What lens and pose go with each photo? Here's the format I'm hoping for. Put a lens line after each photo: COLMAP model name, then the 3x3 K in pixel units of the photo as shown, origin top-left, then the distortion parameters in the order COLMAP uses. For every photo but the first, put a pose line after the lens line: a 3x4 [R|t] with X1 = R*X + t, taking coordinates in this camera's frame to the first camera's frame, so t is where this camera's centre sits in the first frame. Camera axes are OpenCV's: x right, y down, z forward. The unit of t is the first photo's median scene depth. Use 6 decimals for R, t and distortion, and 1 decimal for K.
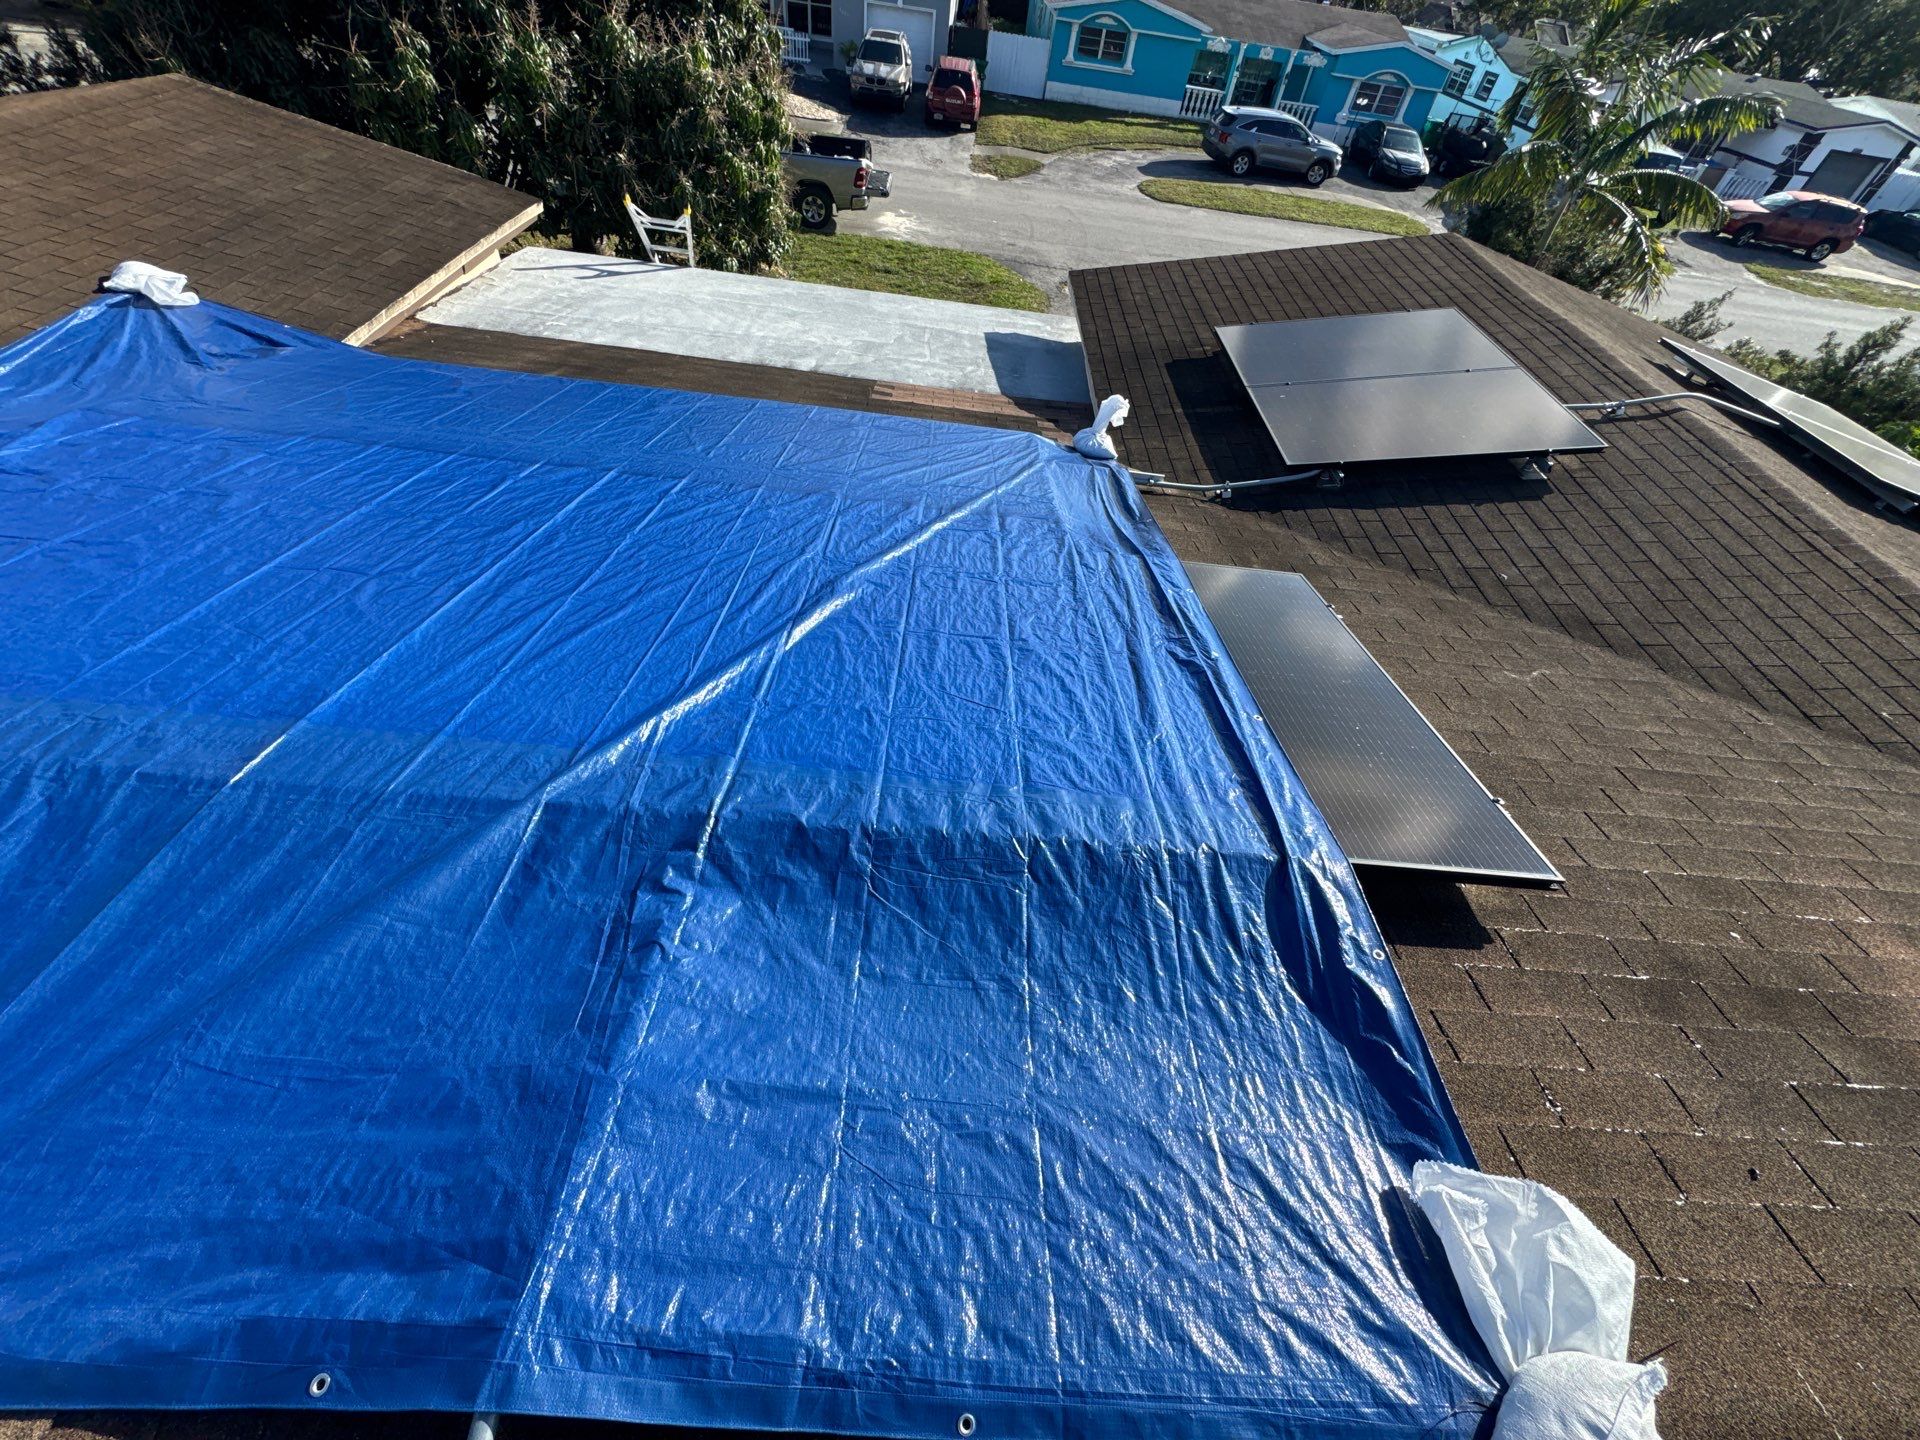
lens RADIAL K [[765.8, 0, 960.0], [0, 765.8, 720.0], [0, 0, 1]] dist [0.001047, 0.000514]
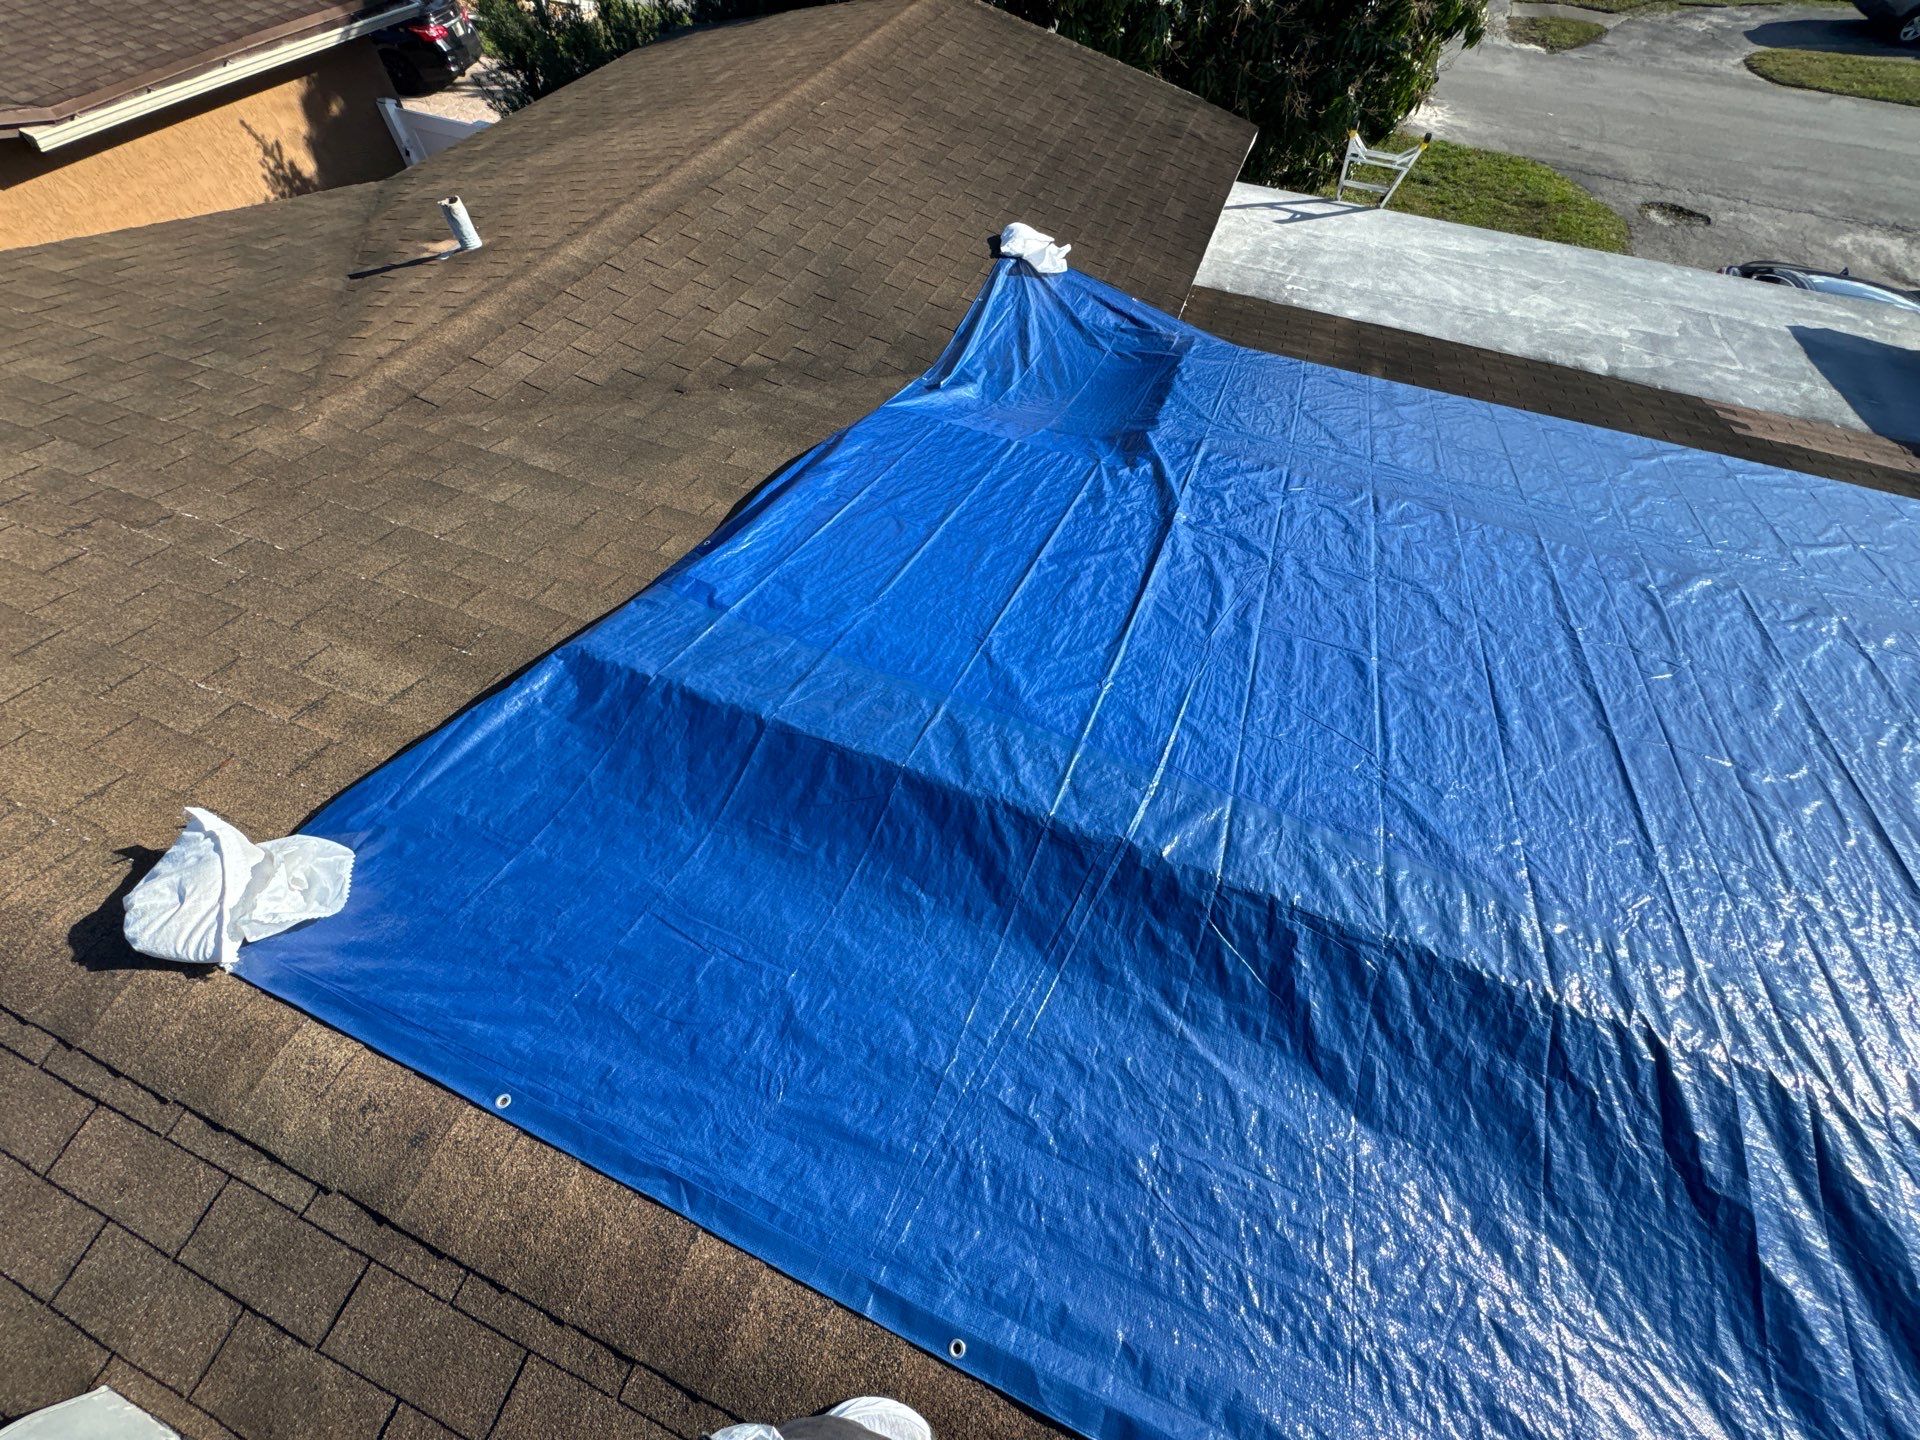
lens RADIAL K [[765.8, 0, 960.0], [0, 765.8, 720.0], [0, 0, 1]] dist [0.001047, 0.000514]
pose [[0.935824, 0.236380, -0.261453, -0.190387], [-0.203069, 0.967882, 0.148212, -0.026821], [0.288090, -0.085608, 0.953769, -0.007743]]
